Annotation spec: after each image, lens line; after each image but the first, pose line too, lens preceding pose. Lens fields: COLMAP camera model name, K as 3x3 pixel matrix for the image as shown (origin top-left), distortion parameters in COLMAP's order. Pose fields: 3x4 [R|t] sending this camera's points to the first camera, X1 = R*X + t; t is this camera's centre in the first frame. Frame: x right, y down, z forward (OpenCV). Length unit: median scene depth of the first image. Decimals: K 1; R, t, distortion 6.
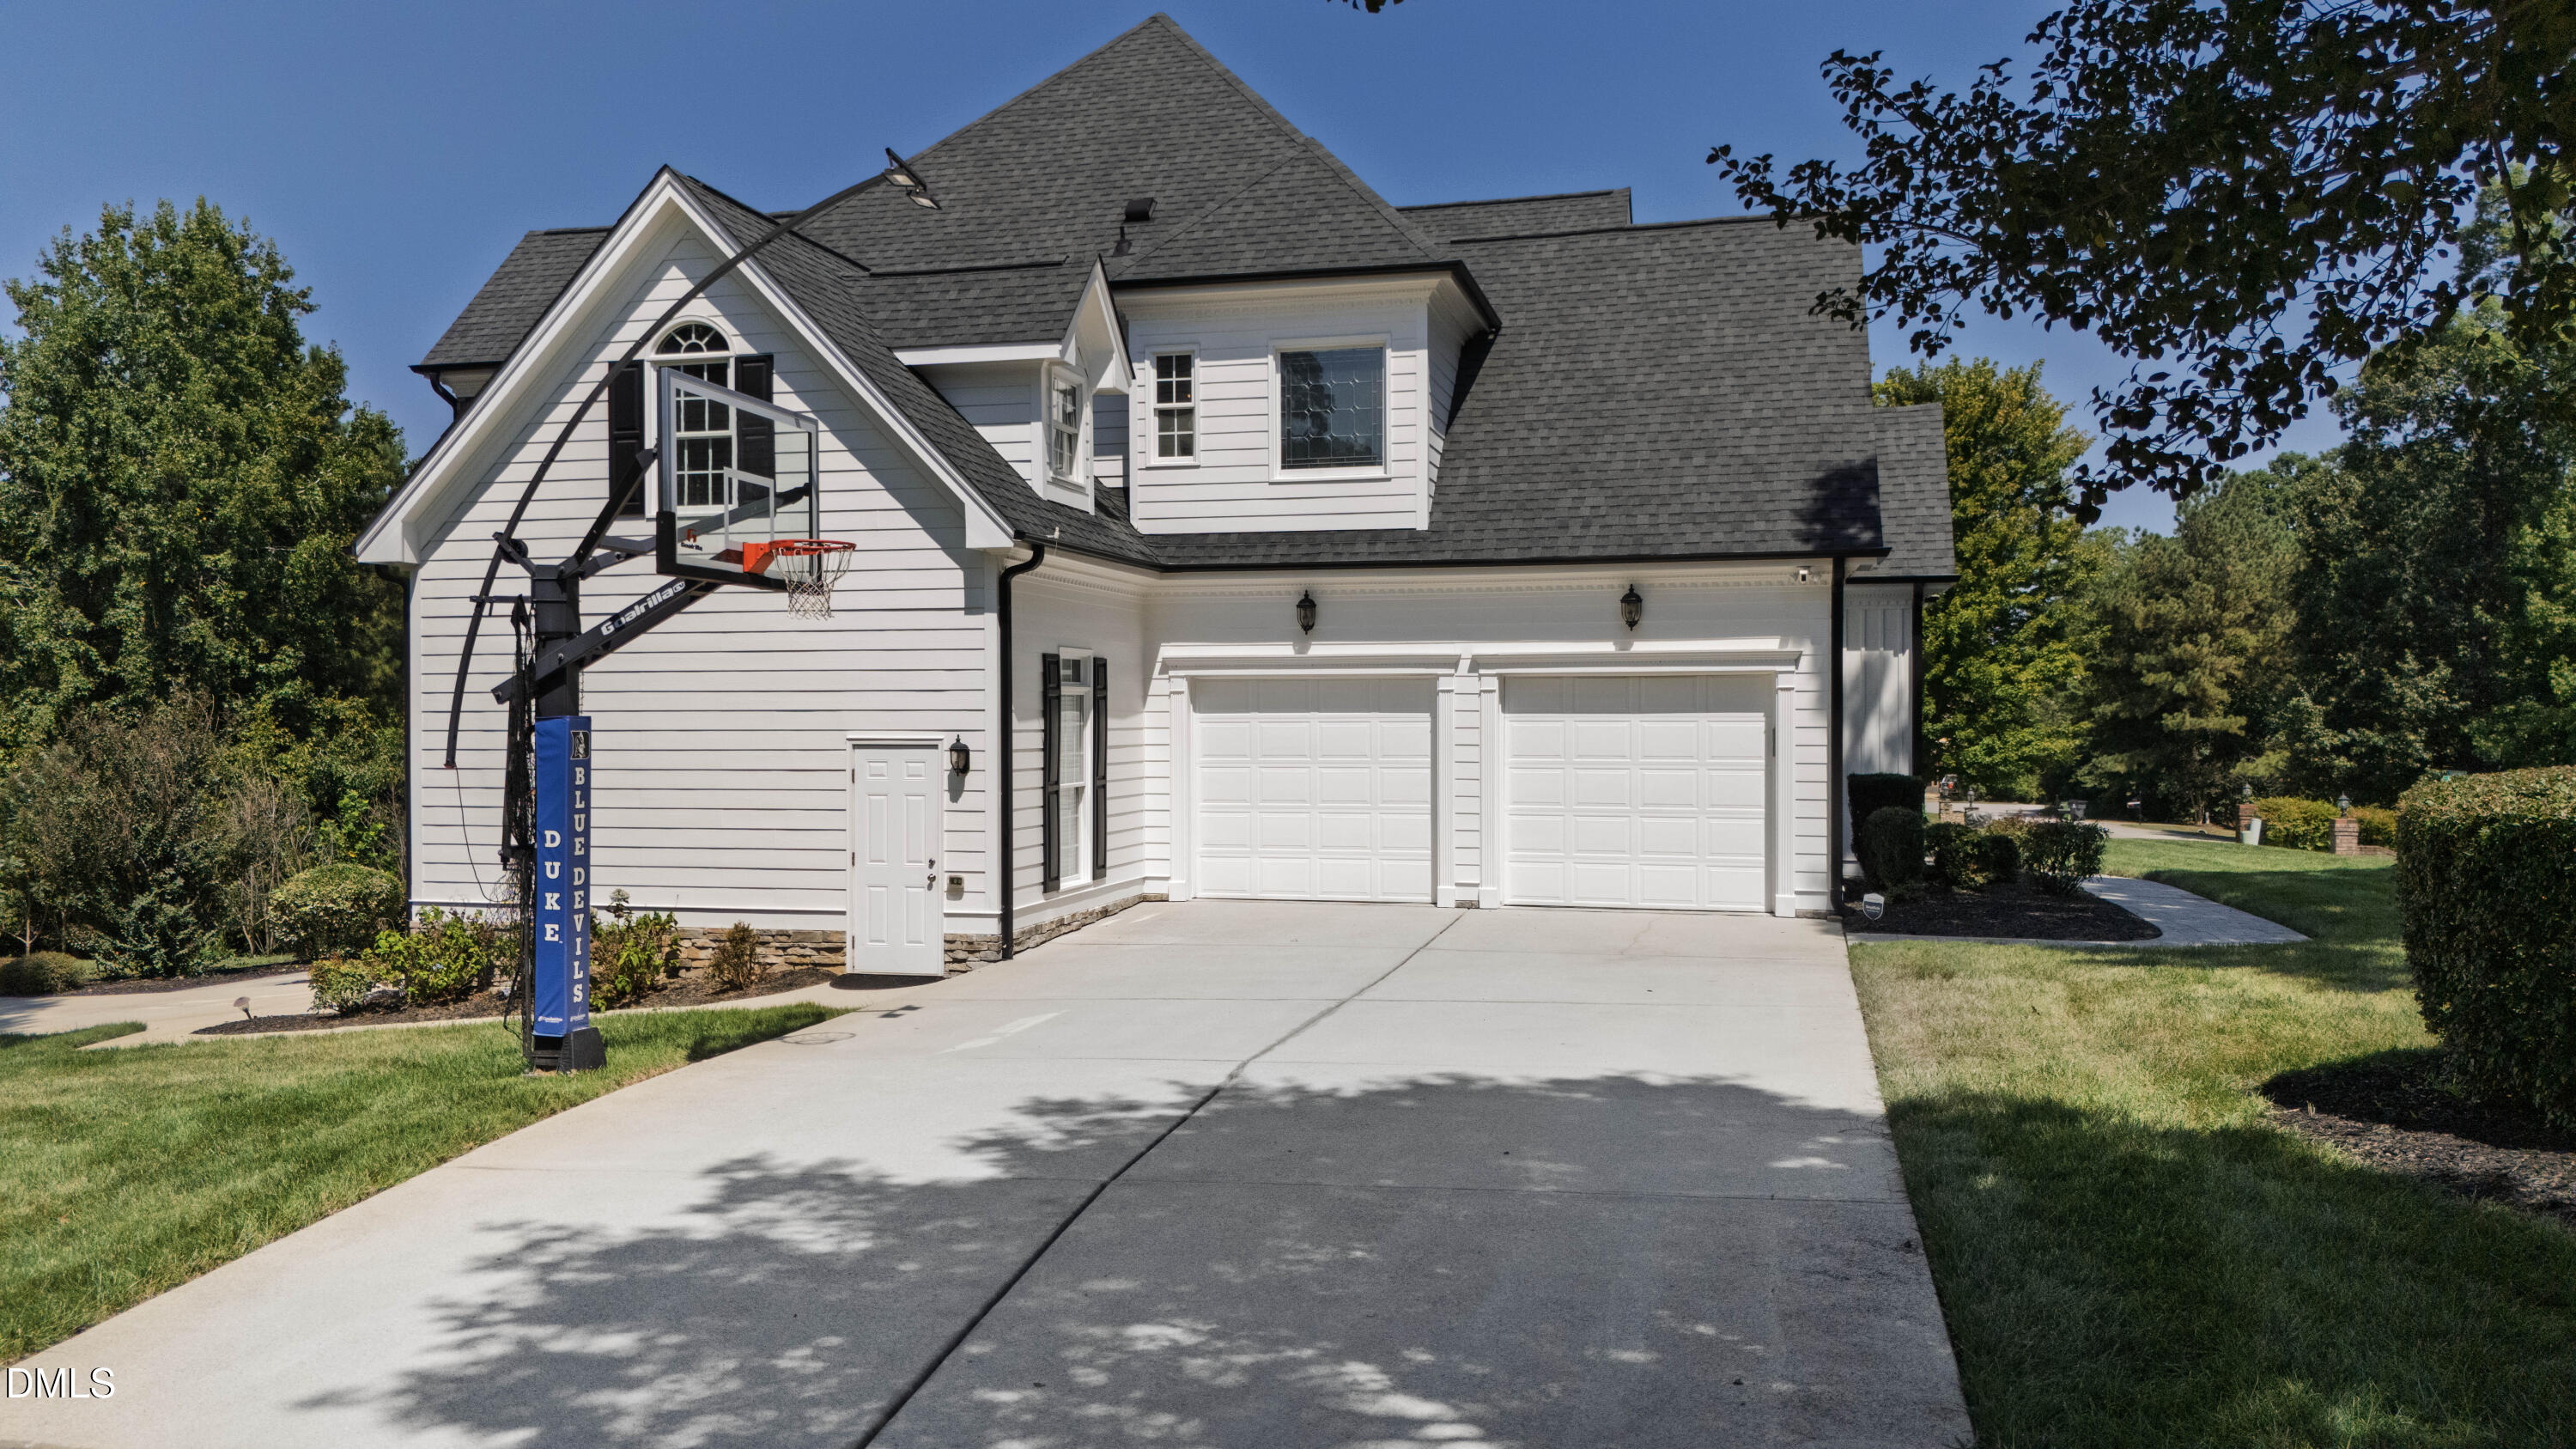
lens RADIAL K [[1901.1, 0, 1299.8], [0, 1901.1, 729.7], [0, 0, 1]] dist [0.109658, -0.162952]
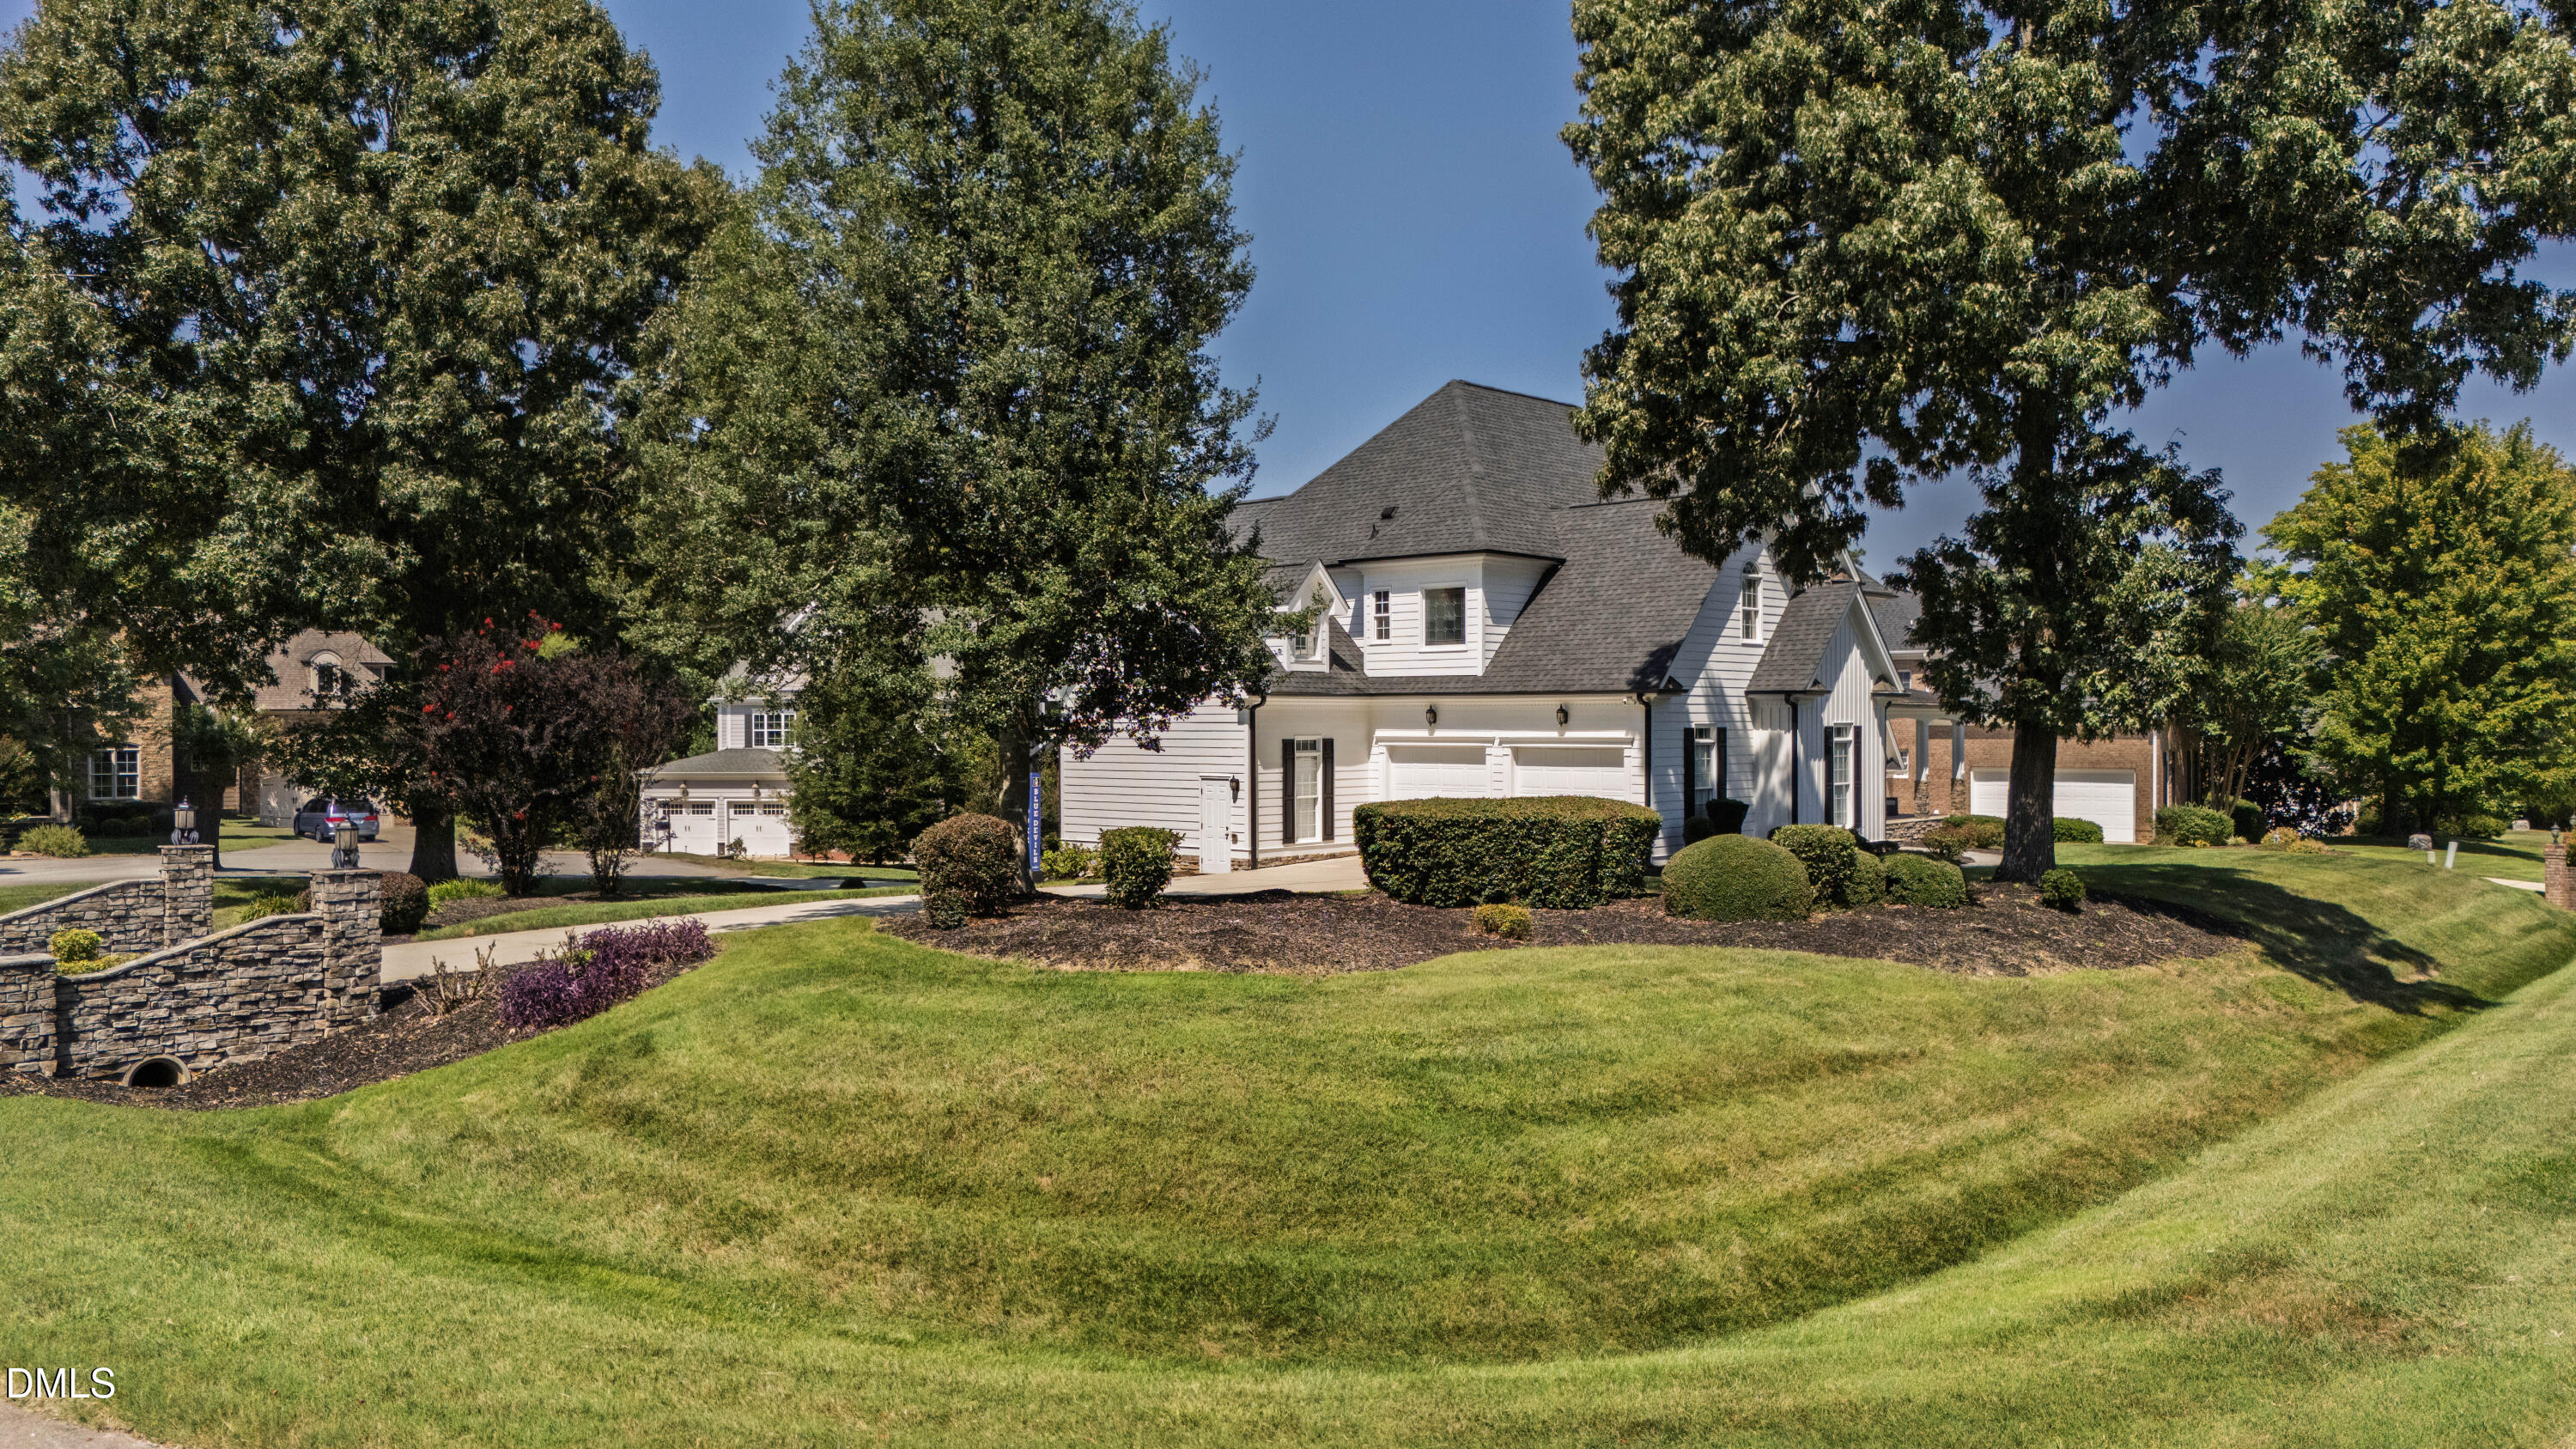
lens RADIAL K [[1901.1, 0, 1299.8], [0, 1901.1, 729.7], [0, 0, 1]] dist [0.109658, -0.162952]
pose [[0.897685, 0.002079, -0.440633, 0.801387], [-0.003985, 0.999986, -0.003400, -0.039457], [0.440620, 0.004808, 0.897681, -0.939086]]
